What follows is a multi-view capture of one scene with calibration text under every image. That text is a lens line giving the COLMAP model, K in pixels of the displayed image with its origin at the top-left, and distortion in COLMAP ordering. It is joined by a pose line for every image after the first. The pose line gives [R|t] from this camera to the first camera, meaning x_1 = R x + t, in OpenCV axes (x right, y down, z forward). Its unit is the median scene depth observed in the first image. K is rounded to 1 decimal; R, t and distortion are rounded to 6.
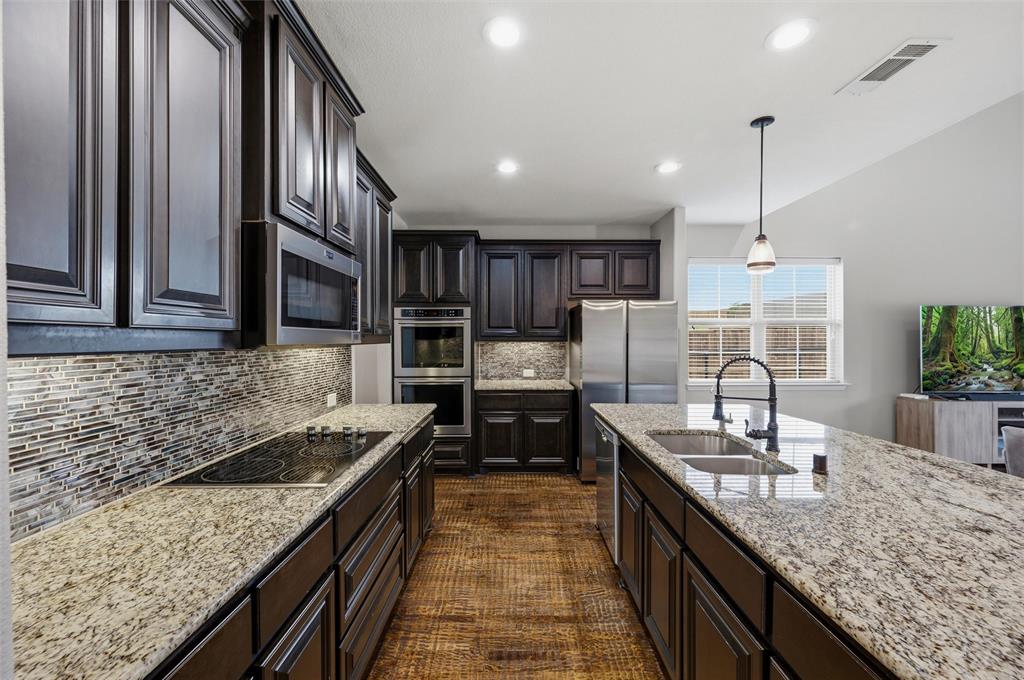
lens RADIAL K [[409.7, 0, 512.4], [0, 409.7, 339.7], [0, 0, 1]] dist [0.000267, -0.000526]
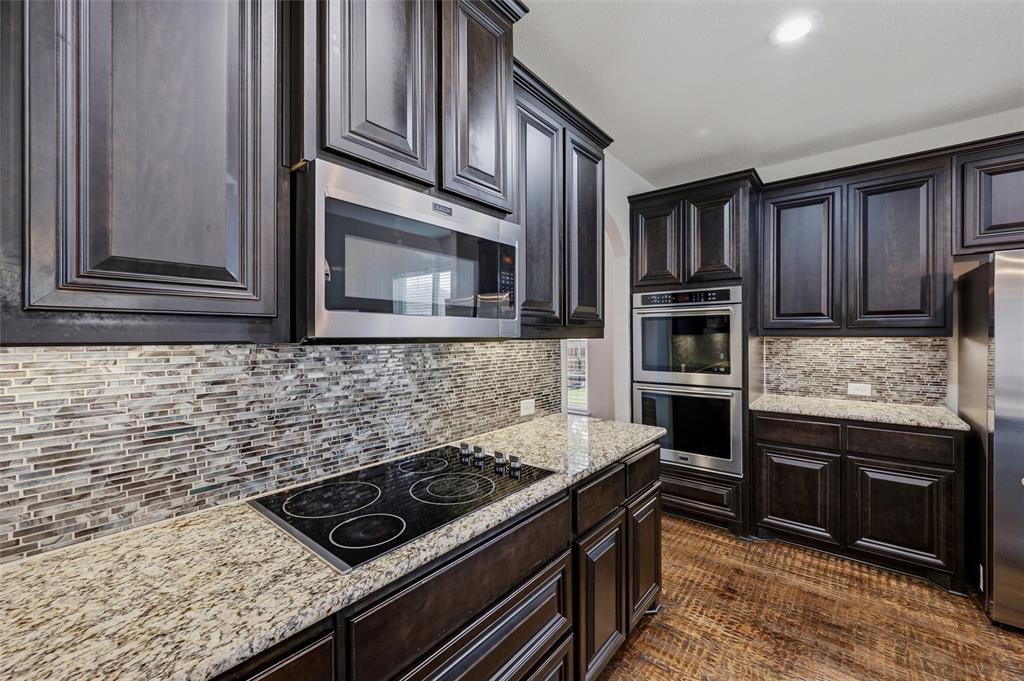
lens RADIAL K [[409.7, 0, 511.7], [0, 409.7, 336.9], [0, 0, 1]] dist [0.000267, -0.000526]
pose [[0.766512, -0.000012, -0.642230, 0.057400], [0.000319, 1.000000, 0.000362, 0.006234], [0.642230, -0.000482, 0.766512, 0.345209]]
